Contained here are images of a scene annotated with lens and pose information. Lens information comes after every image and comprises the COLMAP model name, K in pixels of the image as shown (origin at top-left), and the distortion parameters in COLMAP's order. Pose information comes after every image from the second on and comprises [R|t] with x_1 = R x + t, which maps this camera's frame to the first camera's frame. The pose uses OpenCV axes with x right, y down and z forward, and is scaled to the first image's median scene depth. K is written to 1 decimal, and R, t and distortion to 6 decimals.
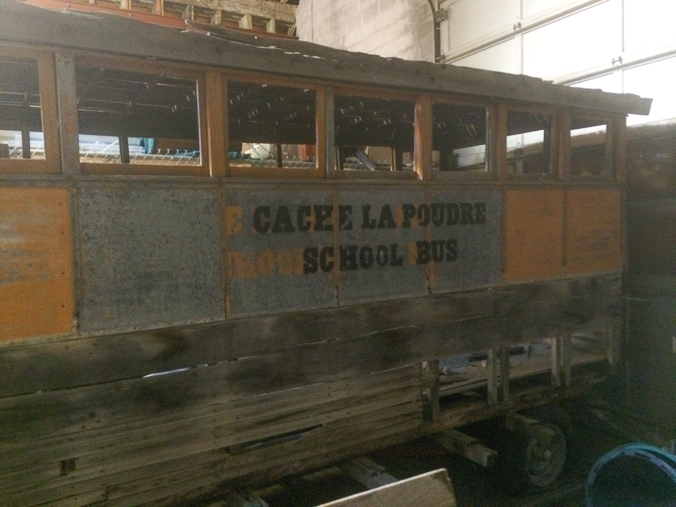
lens RADIAL K [[577.2, 0, 334.8], [0, 577.2, 254.5], [0, 0, 1]] dist [0.068760, -0.085165]
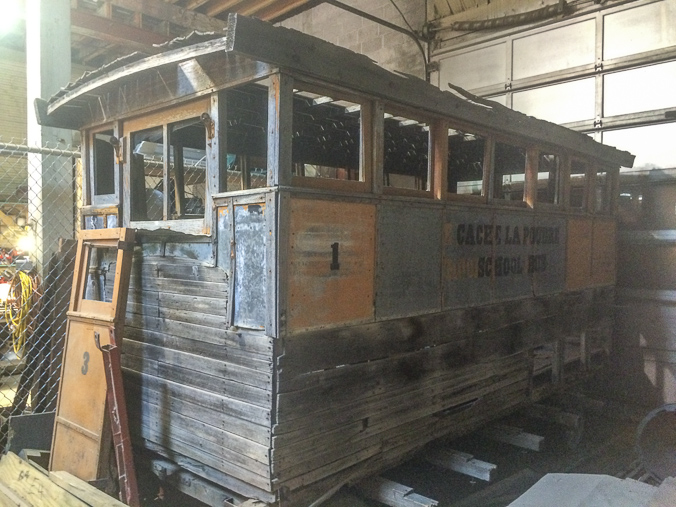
lens RADIAL K [[577.2, 0, 339.8], [0, 577.2, 251.8], [0, 0, 1]] dist [0.068760, -0.085165]
pose [[0.964834, 0.030666, 0.261064, -0.683994], [-0.020654, 0.998945, -0.041012, 0.035364], [-0.262047, 0.034178, 0.964450, -0.165897]]
